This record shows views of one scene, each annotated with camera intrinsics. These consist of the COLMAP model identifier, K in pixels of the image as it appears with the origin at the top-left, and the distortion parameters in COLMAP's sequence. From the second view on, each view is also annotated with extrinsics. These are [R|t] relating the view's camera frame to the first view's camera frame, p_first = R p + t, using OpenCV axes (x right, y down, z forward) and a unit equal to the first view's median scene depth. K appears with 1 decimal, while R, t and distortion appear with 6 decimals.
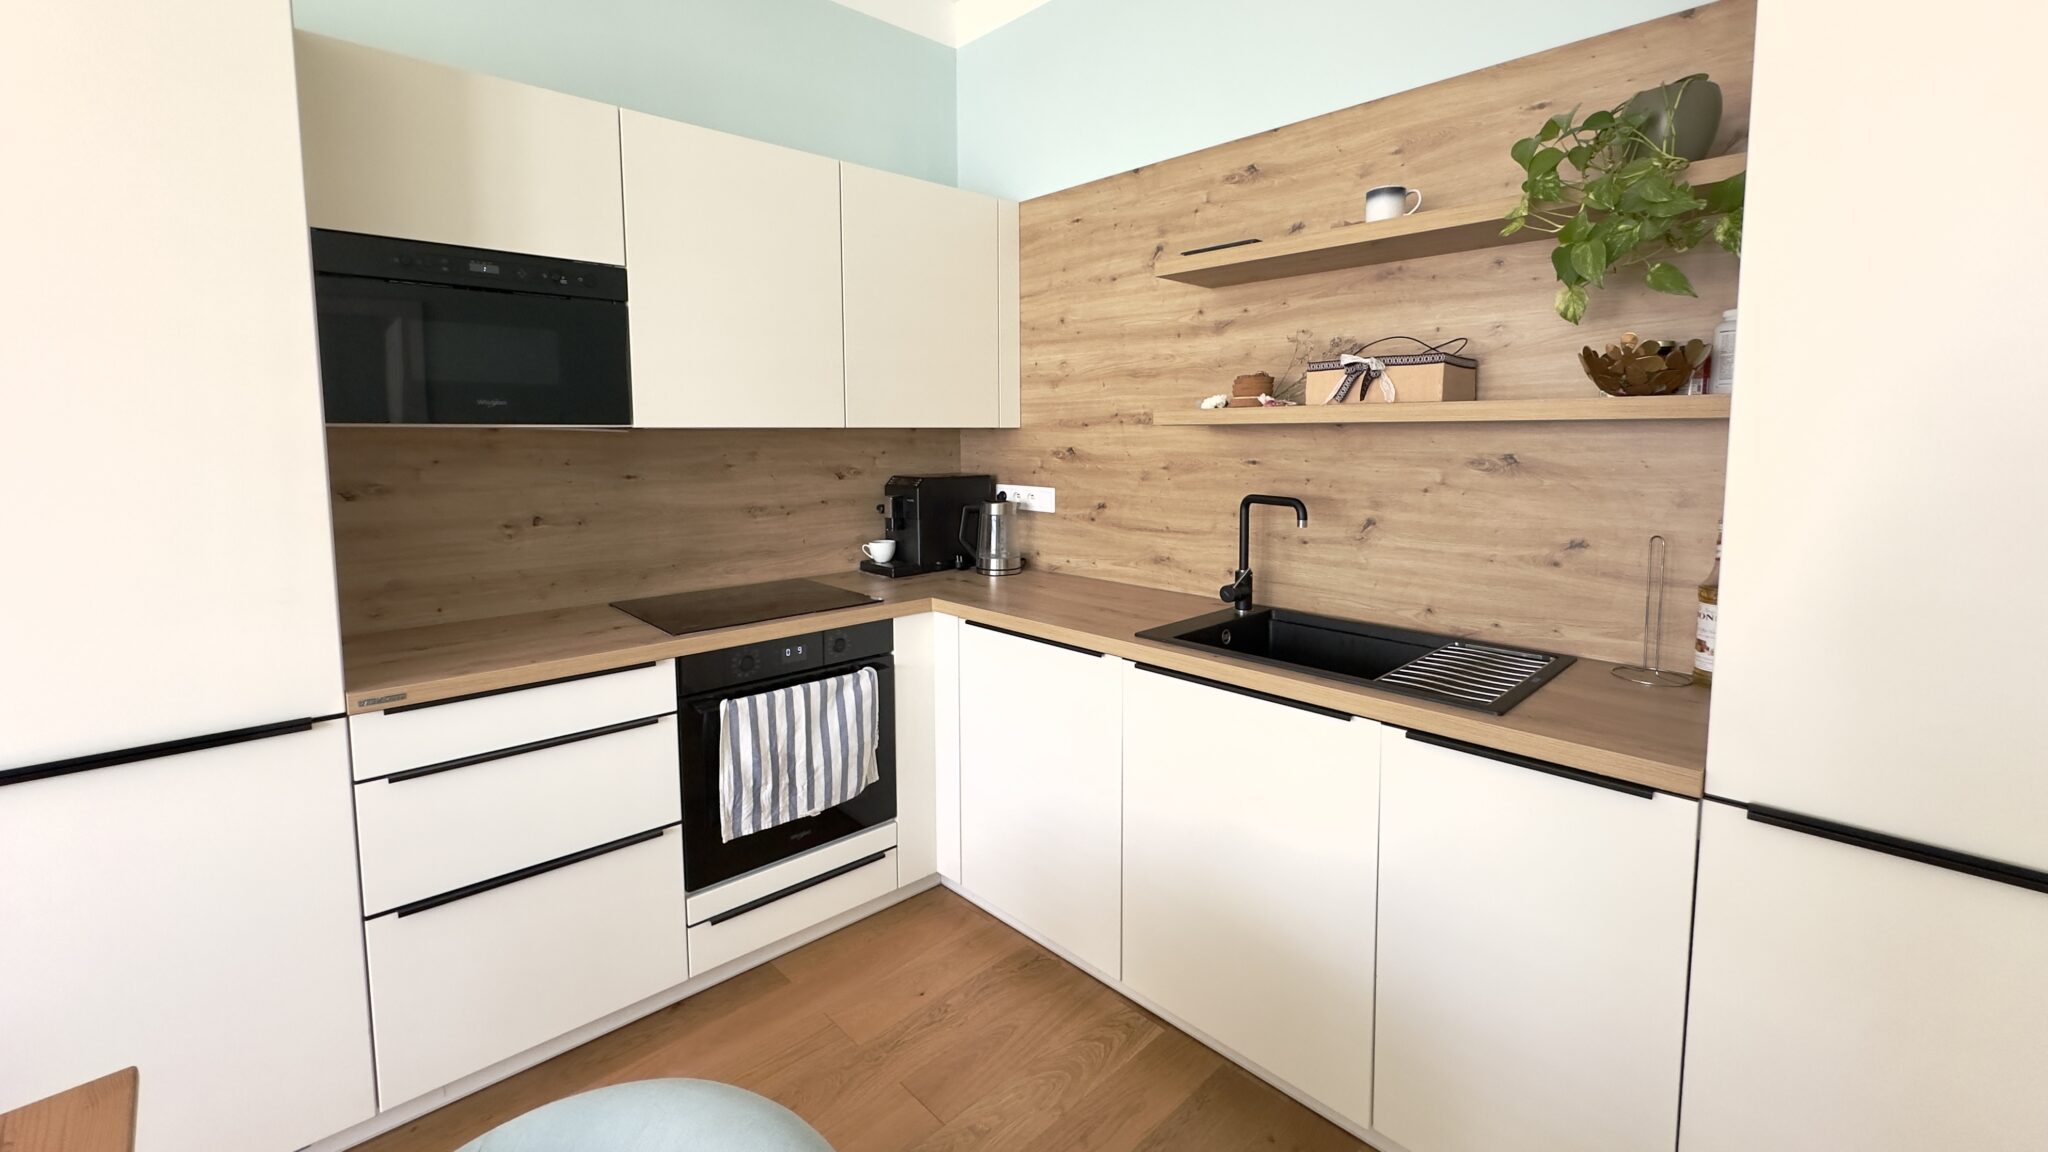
lens RADIAL K [[842.6, 0, 1029.9], [0, 842.6, 510.2], [0, 0, 1]] dist [-0.001012, -0.000054]
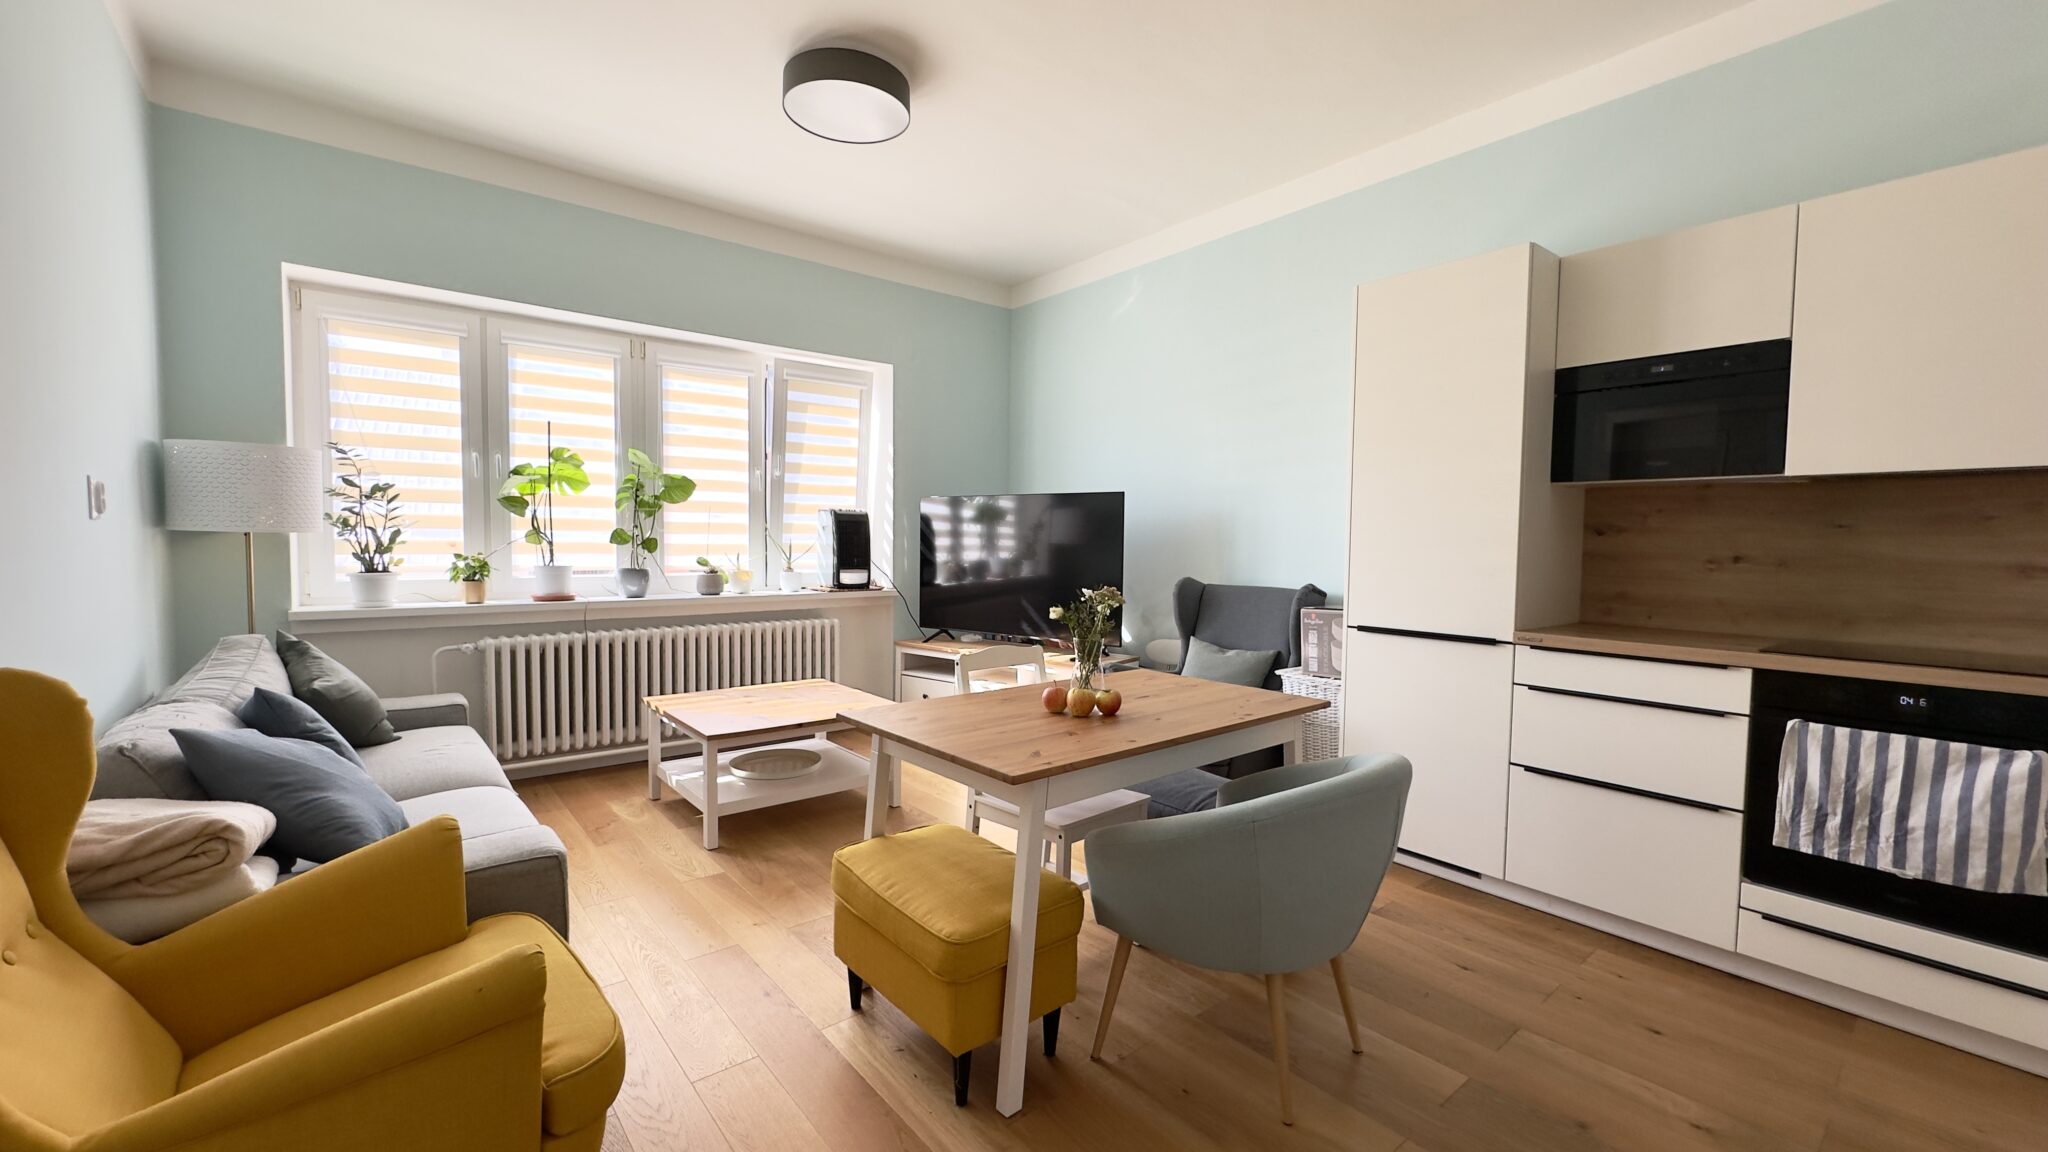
lens RADIAL K [[812.3, 0, 1024.0], [0, 812.3, 576.0], [0, 0, 1]] dist [-0.001084, -0.000056]
pose [[-0.071244, 0.048689, -0.996270, 0.731693], [-0.107292, 0.992639, 0.056184, 0.089373], [0.991672, 0.110895, -0.065495, 0.056986]]
